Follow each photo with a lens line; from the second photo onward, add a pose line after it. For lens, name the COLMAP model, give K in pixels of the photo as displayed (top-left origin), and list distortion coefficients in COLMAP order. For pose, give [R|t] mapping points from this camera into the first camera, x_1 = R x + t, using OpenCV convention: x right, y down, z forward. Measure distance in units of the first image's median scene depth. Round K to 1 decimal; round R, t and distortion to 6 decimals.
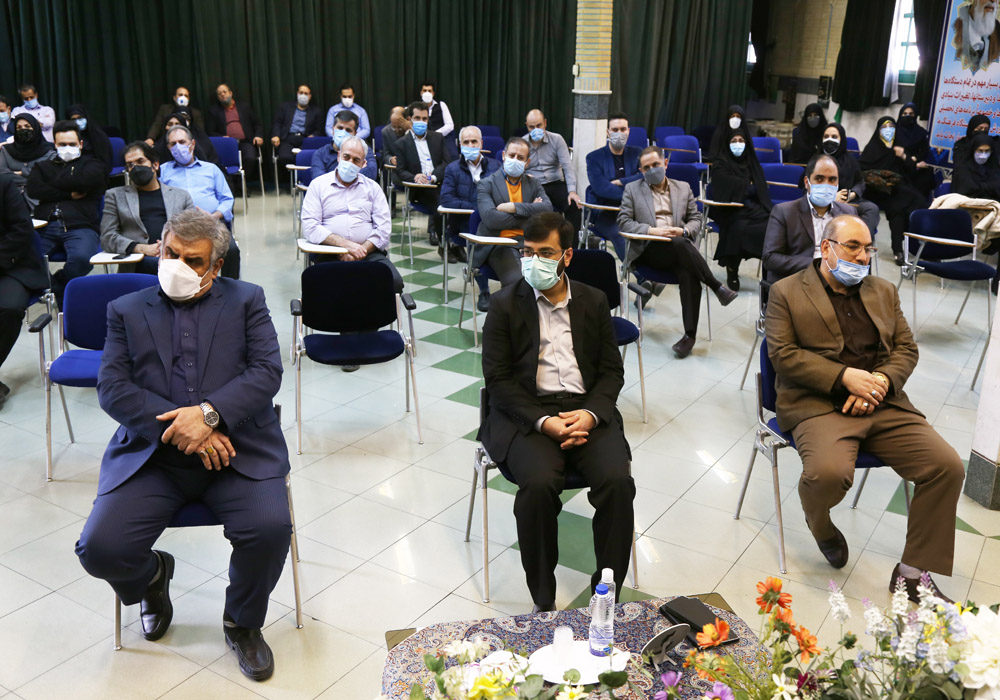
lens RADIAL K [[1095.5, 0, 551.3], [0, 1095.5, 393.6], [0, 0, 1]] dist [-0.070889, 0.228494]
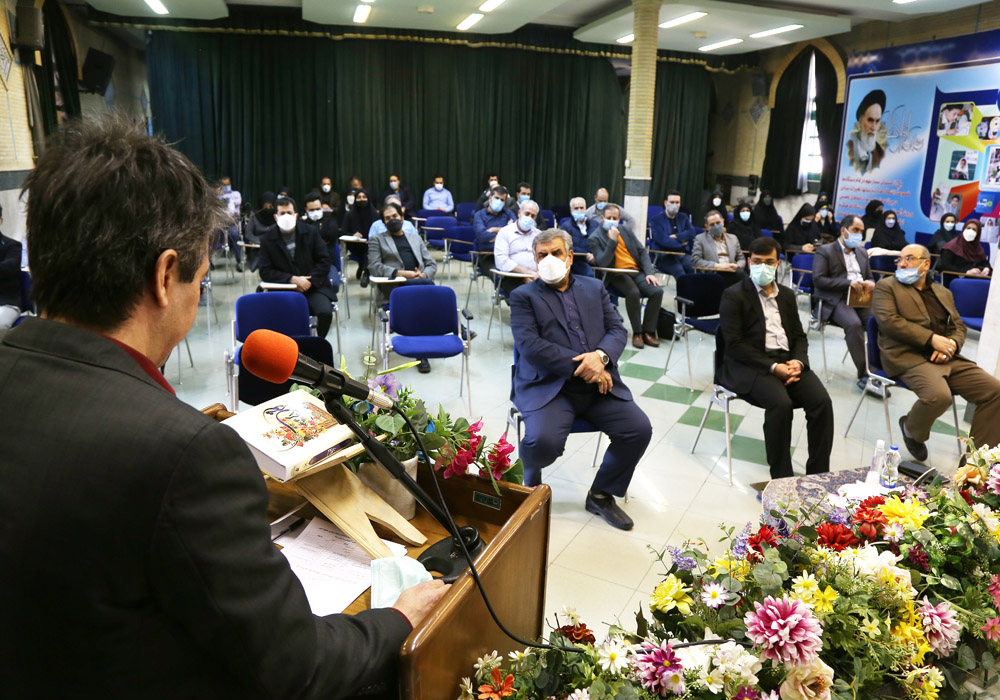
lens RADIAL K [[814.3, 0, 502.7], [0, 814.3, 405.5], [0, 0, 1]] dist [-0.189221, 0.153566]
pose [[0.997004, -0.016714, 0.075517, -0.261619], [0.017824, 0.999742, -0.014060, 0.048718], [-0.075263, 0.015364, 0.997045, -0.067592]]
